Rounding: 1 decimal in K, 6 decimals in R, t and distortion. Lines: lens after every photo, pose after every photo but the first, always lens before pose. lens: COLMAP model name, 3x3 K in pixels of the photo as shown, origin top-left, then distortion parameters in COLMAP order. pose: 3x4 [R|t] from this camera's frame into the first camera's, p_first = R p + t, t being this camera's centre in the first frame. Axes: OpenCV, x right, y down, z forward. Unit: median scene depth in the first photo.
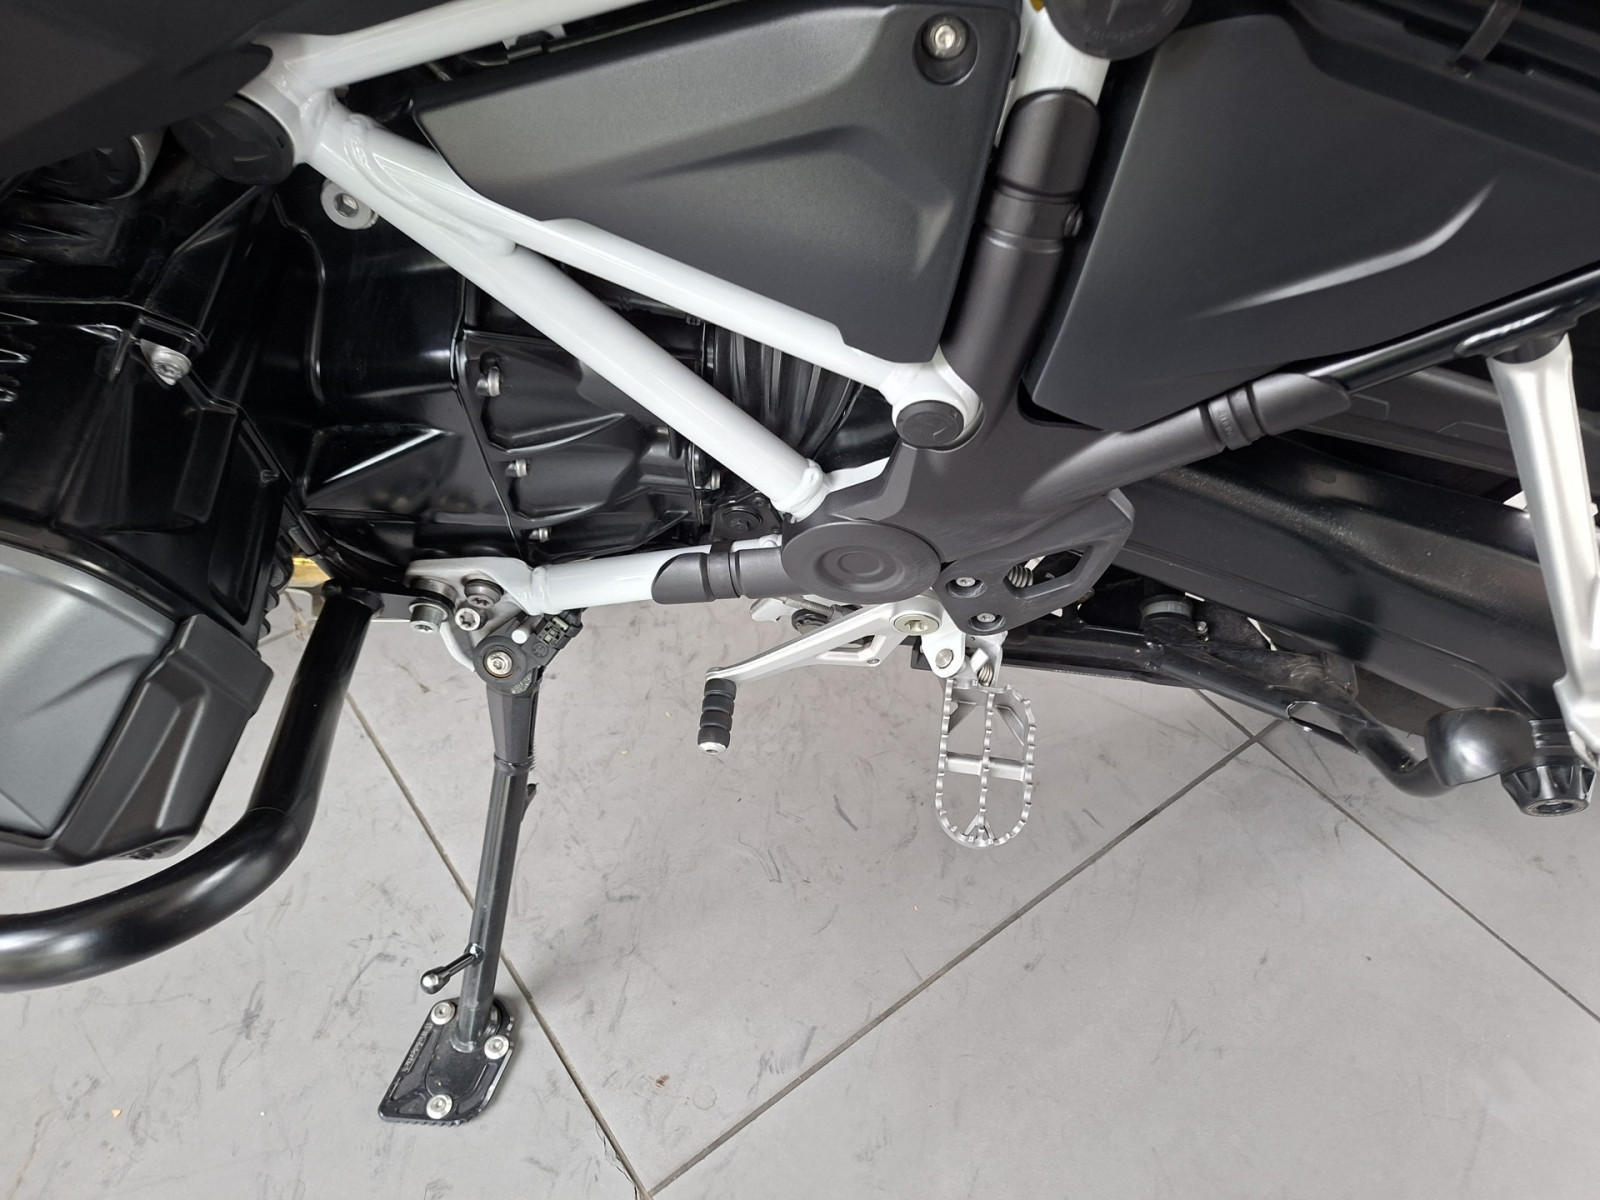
lens RADIAL K [[1069.4, 0, 800.0], [0, 1069.4, 600.0], [0, 0, 1]] dist [0.043201, -0.019421]
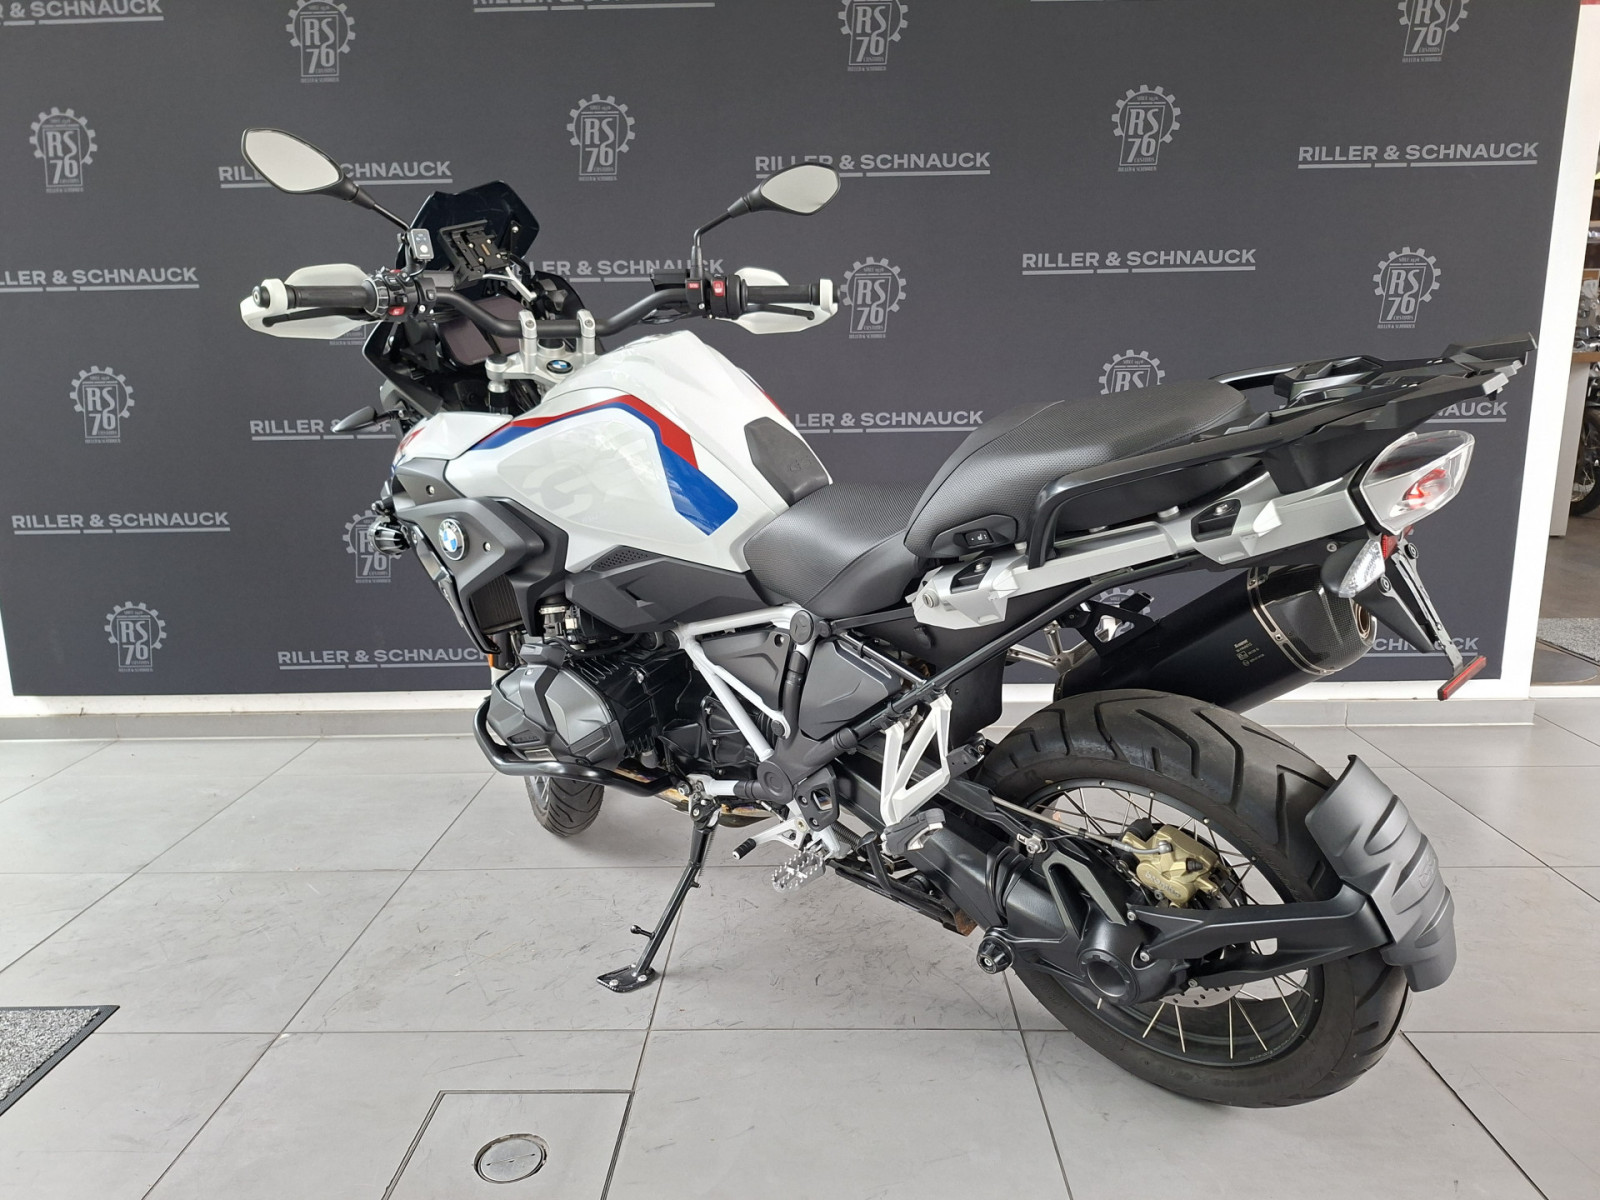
lens RADIAL K [[1069.4, 0, 800.0], [0, 1069.4, 600.0], [0, 0, 1]] dist [0.043201, -0.019421]
pose [[0.774656, 0.089941, -0.625954, 1.608937], [-0.450508, 0.773131, -0.446443, 0.730315], [0.443790, 0.627837, 0.639430, -1.077301]]
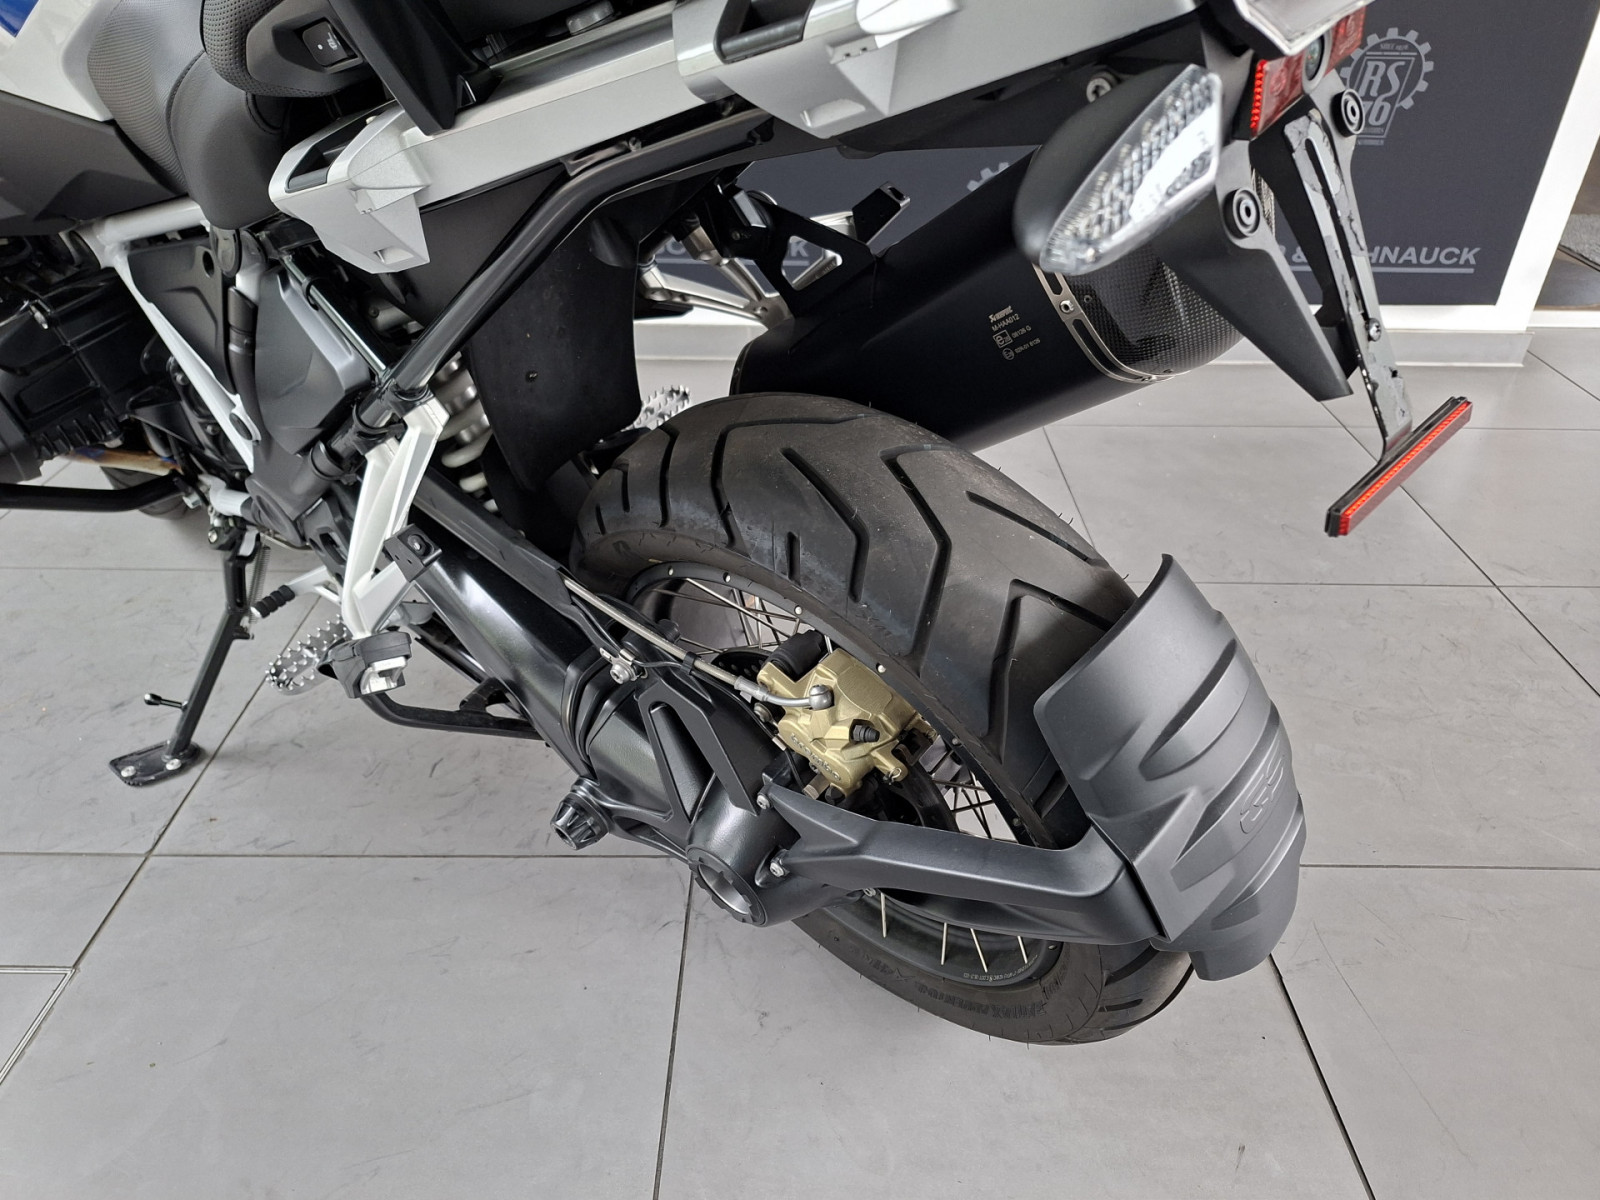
lens RADIAL K [[1118.4, 0, 800.0], [0, 1118.4, 600.0], [0, 0, 1]] dist [0.111614, -0.130487]
pose [[0.796443, 0.316211, -0.515451, 1.469370], [-0.451080, 0.878362, -0.158136, 0.019654], [0.402748, 0.358456, 0.842201, -0.249081]]
